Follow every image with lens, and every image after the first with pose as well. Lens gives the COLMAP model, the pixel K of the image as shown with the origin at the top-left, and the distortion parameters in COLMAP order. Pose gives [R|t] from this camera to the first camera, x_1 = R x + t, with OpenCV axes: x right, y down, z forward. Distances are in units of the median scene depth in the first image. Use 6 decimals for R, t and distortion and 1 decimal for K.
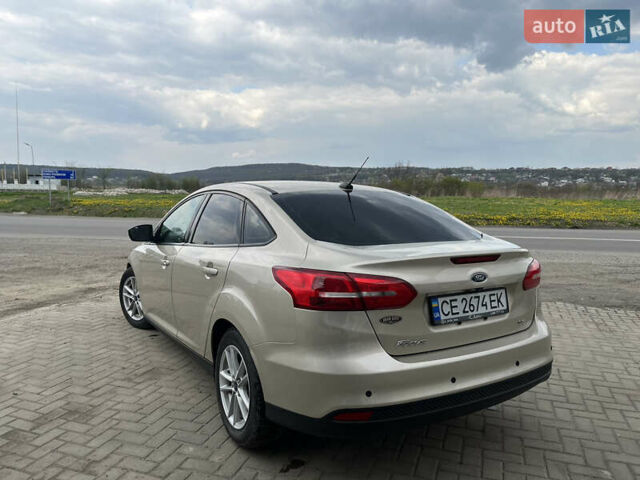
lens RADIAL K [[488.7, 0, 318.4], [0, 488.7, 244.6], [0, 0, 1]] dist [0.040872, -0.057967]
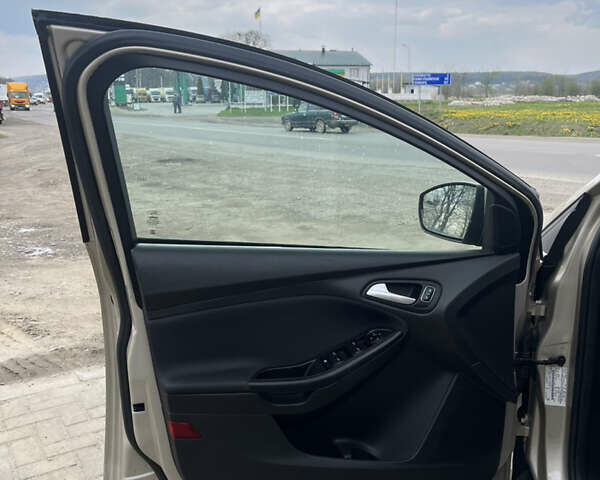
lens RADIAL K [[608.0, 0, 295.4], [0, 608.0, 237.7], [0, 0, 1]] dist [0.016639, 0.000000]
pose [[0.760511, 0.124718, -0.637235, -0.251782], [-0.051538, 0.989878, 0.132229, -0.055543], [0.647277, -0.067720, 0.759241, 0.695493]]
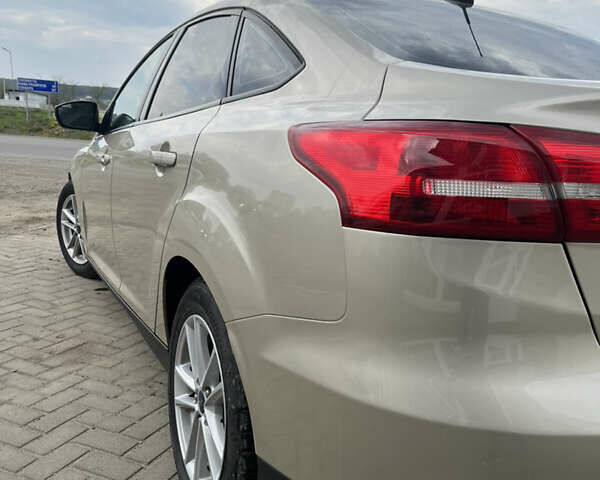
lens RADIAL K [[608.5, 0, 298.7], [0, 608.5, 245.9], [0, 0, 1]] dist [0.023305, 0.000000]
pose [[0.994174, 0.059635, -0.089790, -0.020692], [-0.051700, 0.994756, 0.088252, 0.052940], [0.094582, -0.083095, 0.992043, 0.277869]]
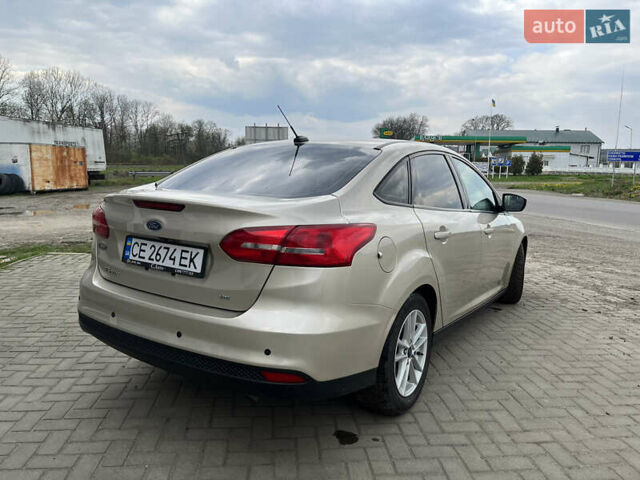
lens RADIAL K [[485.5, 0, 317.0], [0, 485.5, 238.7], [0, 0, 1]] dist [0.051827, -0.074602]
pose [[0.427063, 0.130890, -0.894698, 0.693342], [-0.114633, 0.989321, 0.090015, -0.014033], [0.896926, 0.064120, 0.437507, 0.467378]]
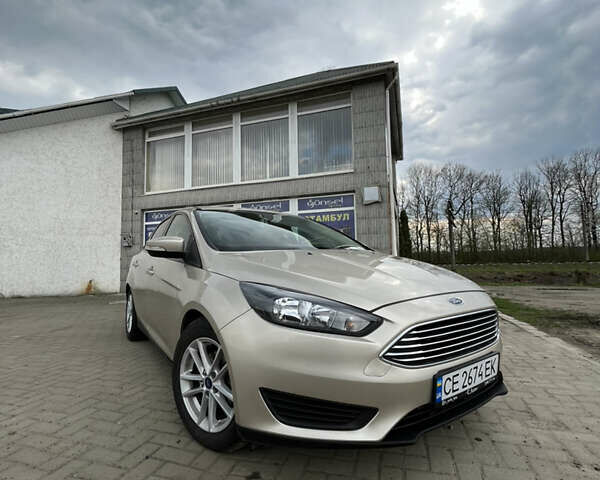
lens RADIAL K [[320.9, 0, 301.7], [0, 320.9, 244.4], [0, 0, 1]] dist [-0.003121, 0.001498]
pose [[-0.997974, -0.002676, -0.063569, -0.178751], [-0.005717, 0.998845, 0.047699, -0.073179], [0.063368, 0.047966, -0.996837, 1.733596]]
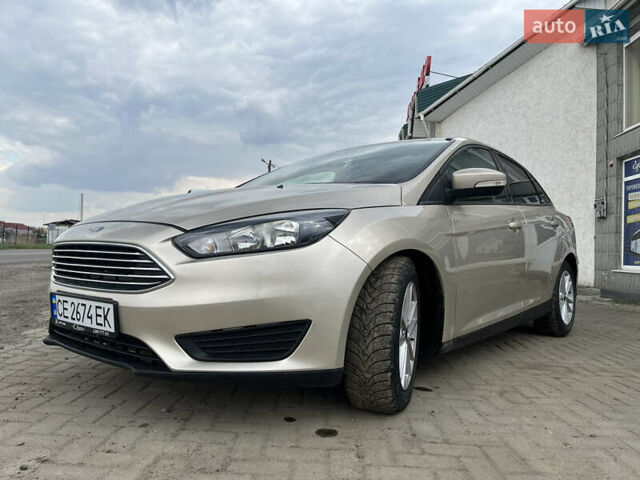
lens RADIAL K [[488.7, 0, 317.2], [0, 488.7, 236.5], [0, 0, 1]] dist [0.040872, -0.057967]
pose [[-0.320021, 0.004611, 0.947399, -0.847705], [0.068107, 0.997513, 0.018152, 0.013769], [-0.944959, 0.070334, -0.319539, 1.365512]]
